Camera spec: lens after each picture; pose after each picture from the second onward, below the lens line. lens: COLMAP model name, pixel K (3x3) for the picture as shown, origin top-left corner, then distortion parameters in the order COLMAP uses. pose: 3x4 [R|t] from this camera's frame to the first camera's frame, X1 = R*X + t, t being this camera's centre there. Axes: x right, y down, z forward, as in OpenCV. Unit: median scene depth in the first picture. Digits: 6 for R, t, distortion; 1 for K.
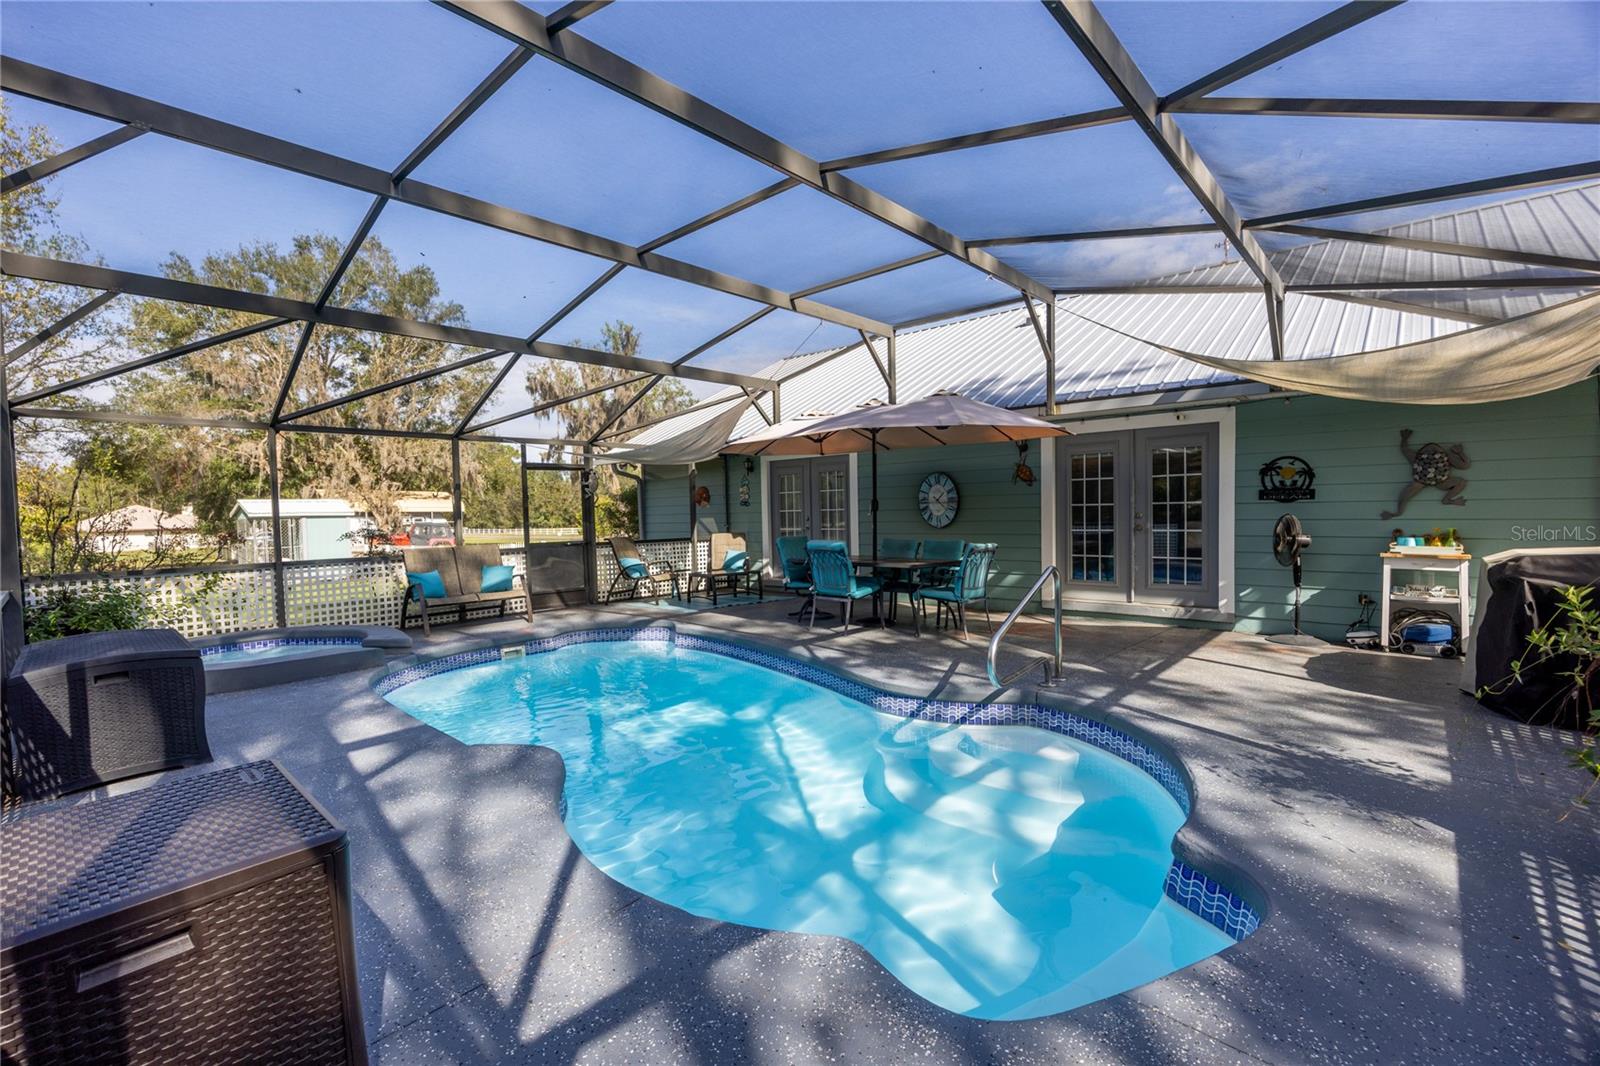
lens RADIAL K [[702.8, 0, 800.0], [0, 702.8, 533.0], [0, 0, 1]] dist [0.001483, 0.000523]
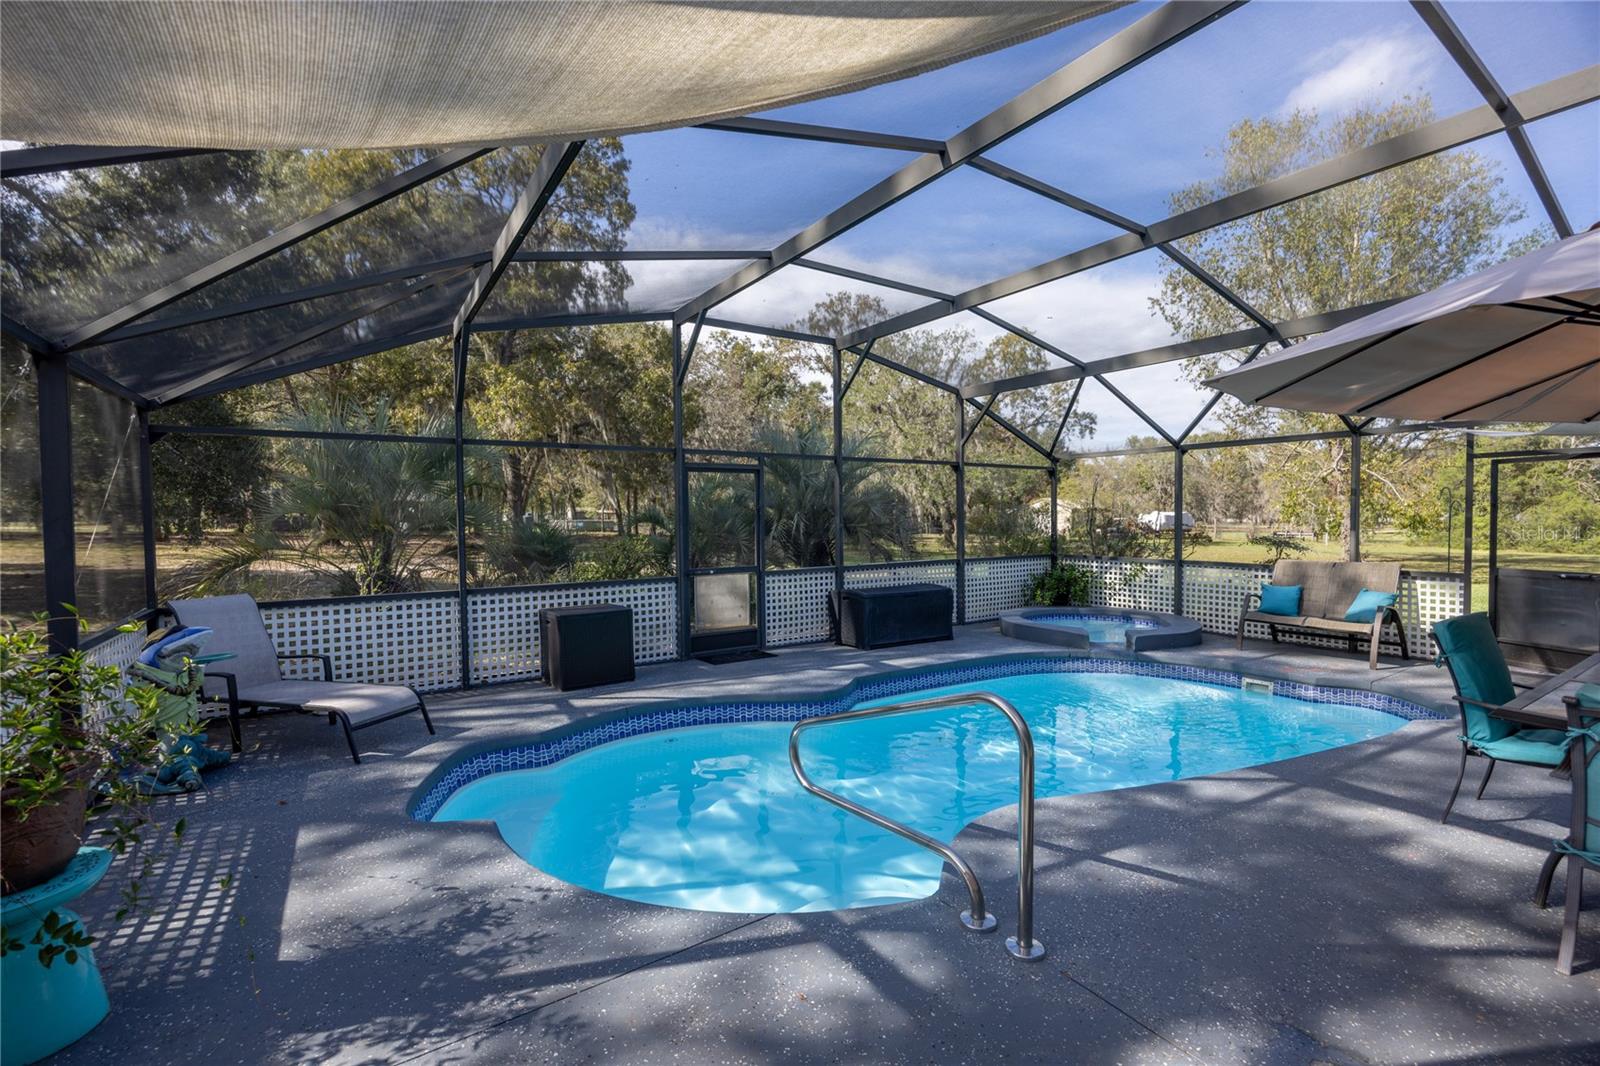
lens RADIAL K [[702.8, 0, 800.0], [0, 702.8, 533.0], [0, 0, 1]] dist [0.001483, 0.000523]
pose [[-0.263177, 0.047113, -0.963597, 0.583108], [-0.014435, 0.998503, 0.052763, -0.058775], [0.964640, 0.027795, -0.262103, 0.681366]]
